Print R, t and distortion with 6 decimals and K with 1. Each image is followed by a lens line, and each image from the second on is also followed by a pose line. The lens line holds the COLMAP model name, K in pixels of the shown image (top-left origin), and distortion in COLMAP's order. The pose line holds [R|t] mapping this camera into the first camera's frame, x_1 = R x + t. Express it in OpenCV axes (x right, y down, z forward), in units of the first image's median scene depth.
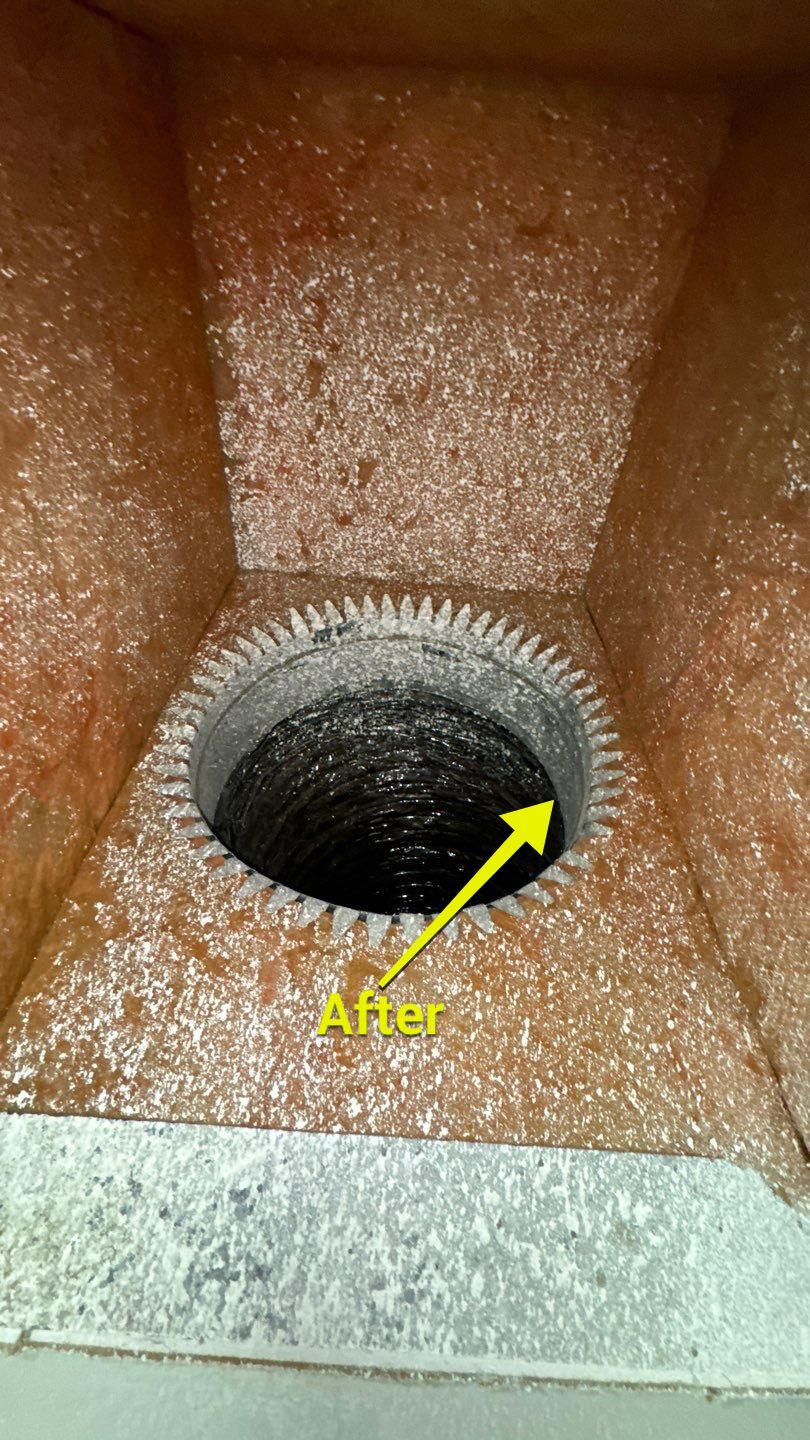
lens RADIAL K [[572.3, 0, 406.6], [0, 572.3, 719.6], [0, 0, 1]] dist [-0.004870, 0.000759]
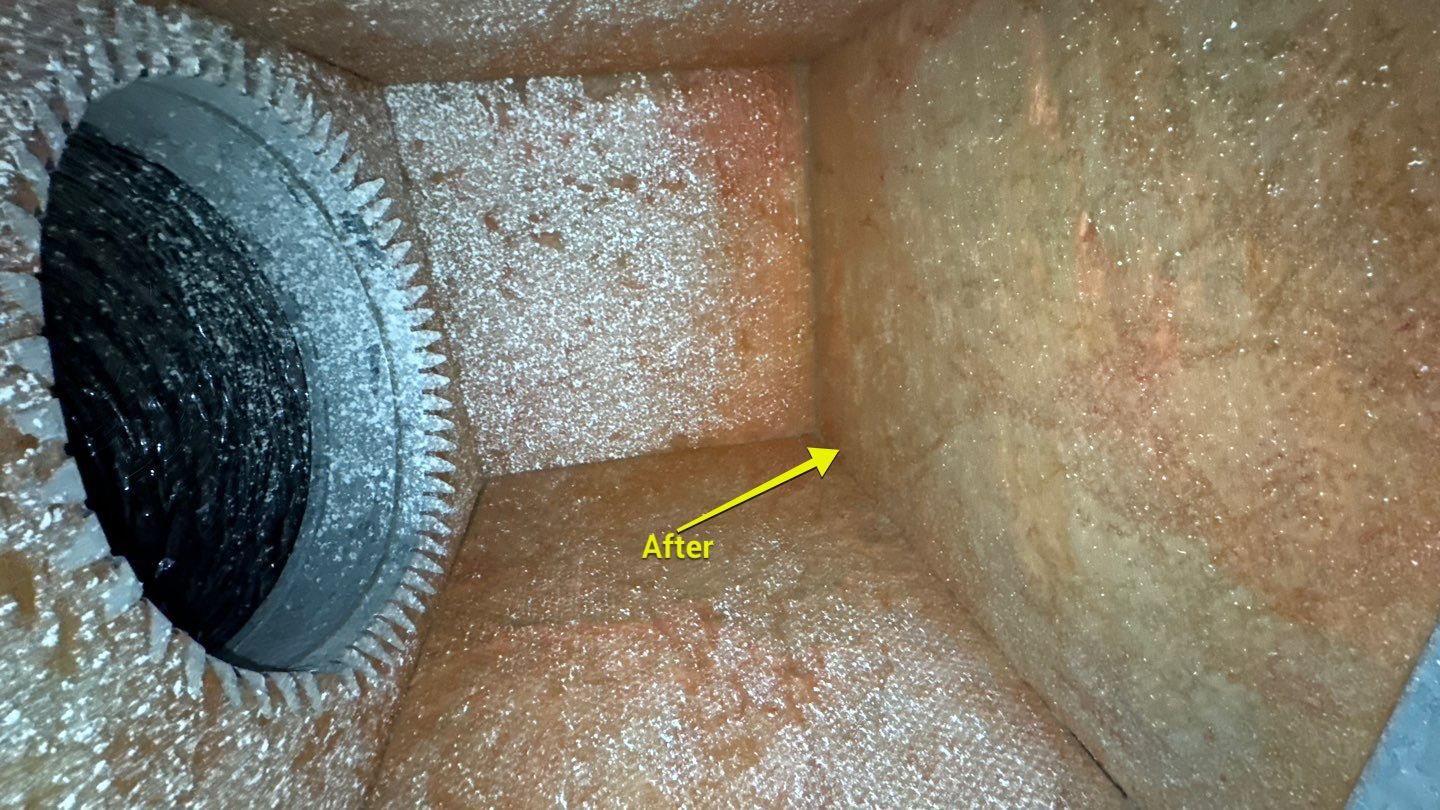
lens RADIAL K [[572.3, 0, 718.4], [0, 572.3, 406.6], [0, 0, 1]] dist [-0.004870, 0.000759]
pose [[0.131924, 0.897160, 0.421545, -0.249606], [-0.600971, 0.410582, -0.685752, 0.249273], [-0.788308, -0.162869, 0.593333, 0.169665]]
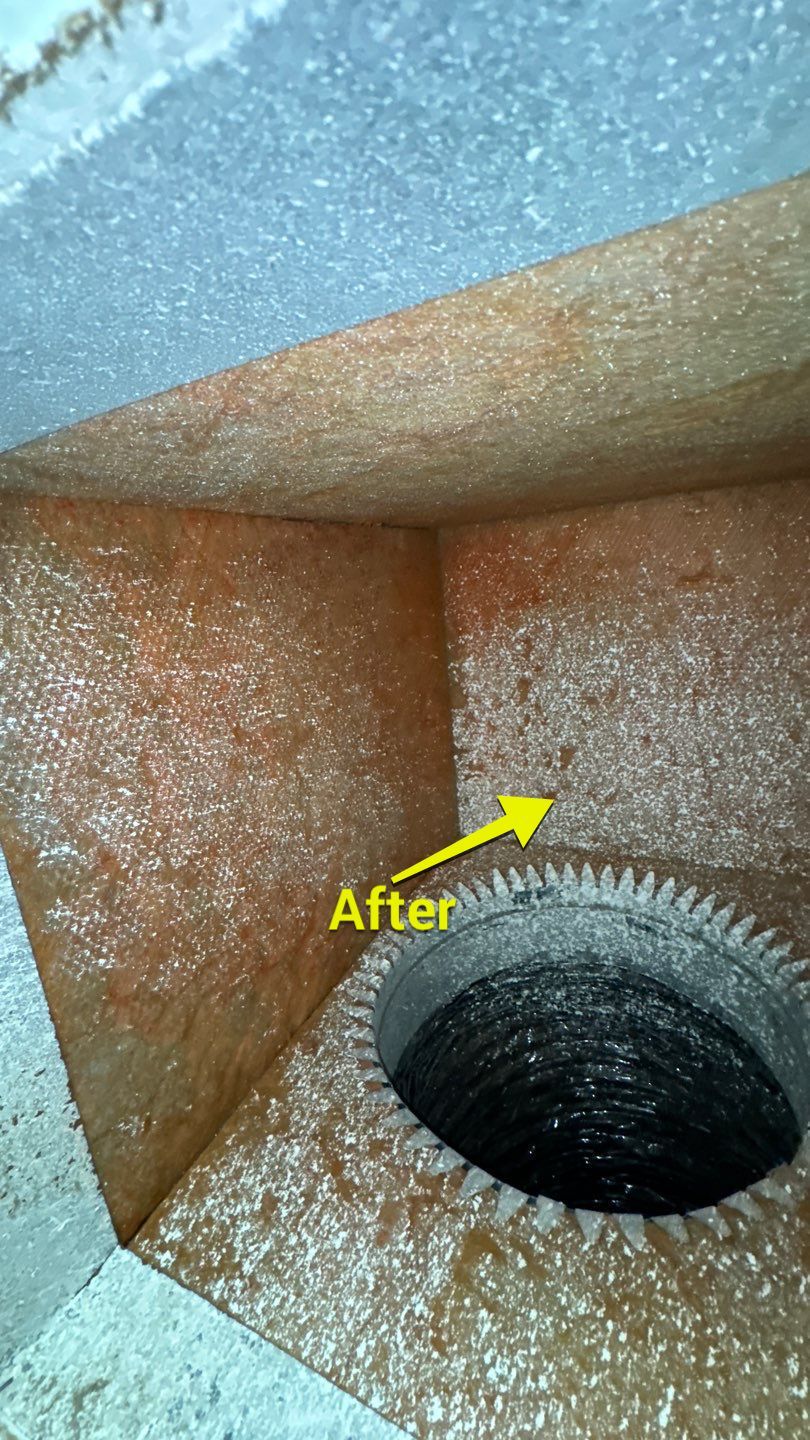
lens RADIAL K [[572.3, 0, 406.5], [0, 572.3, 718.2], [0, 0, 1]] dist [-0.004870, 0.000759]
pose [[0.901819, -0.049227, -0.429302, 0.180880], [-0.158521, 0.886535, -0.434657, 0.075895], [0.401988, 0.460035, 0.791690, -0.122236]]
